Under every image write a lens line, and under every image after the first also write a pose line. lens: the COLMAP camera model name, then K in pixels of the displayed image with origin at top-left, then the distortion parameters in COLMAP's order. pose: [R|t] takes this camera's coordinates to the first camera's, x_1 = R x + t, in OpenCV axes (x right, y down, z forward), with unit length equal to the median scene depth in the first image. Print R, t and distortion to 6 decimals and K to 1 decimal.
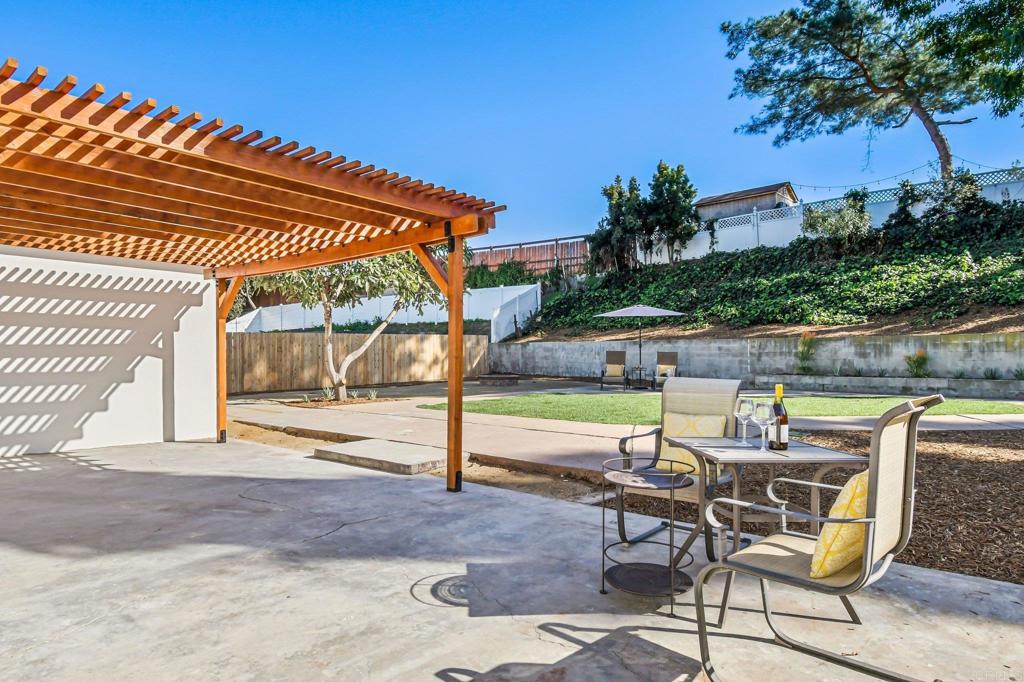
lens RADIAL K [[630.2, 0, 512.0], [0, 630.2, 341.0], [0, 0, 1]] dist [-0.000169, 0.000483]
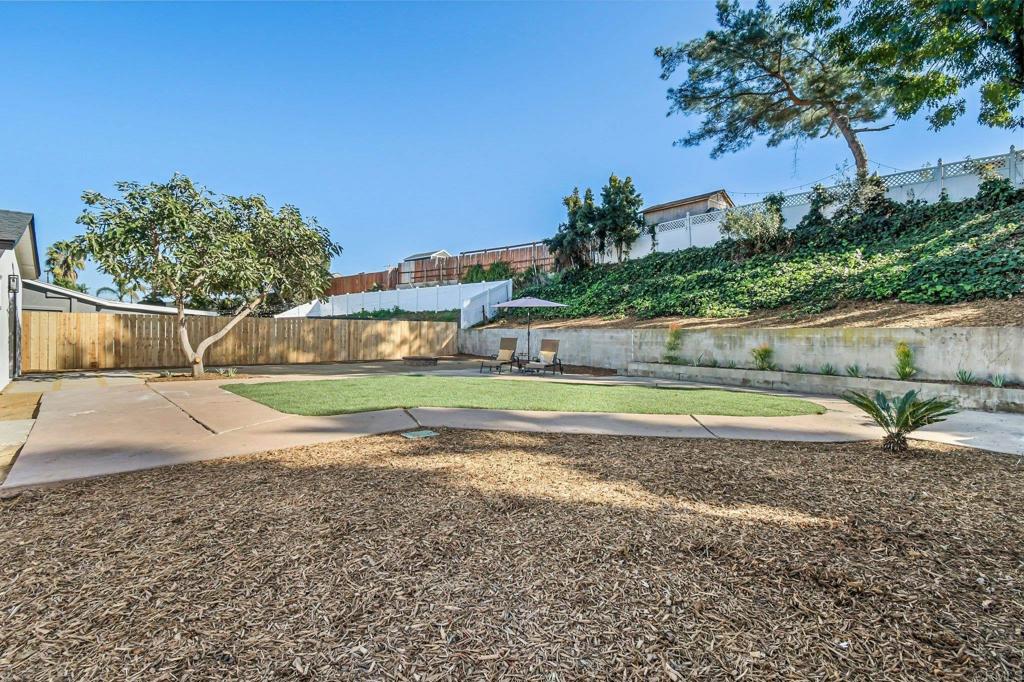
lens RADIAL K [[490.7, 0, 509.1], [0, 490.7, 330.4], [0, 0, 1]] dist [-0.001223, -0.000396]
pose [[0.991824, 0.019656, -0.126087, 0.203531], [-0.018850, 0.999794, 0.007584, -0.002545], [0.126210, -0.005146, 0.991990, 0.099994]]
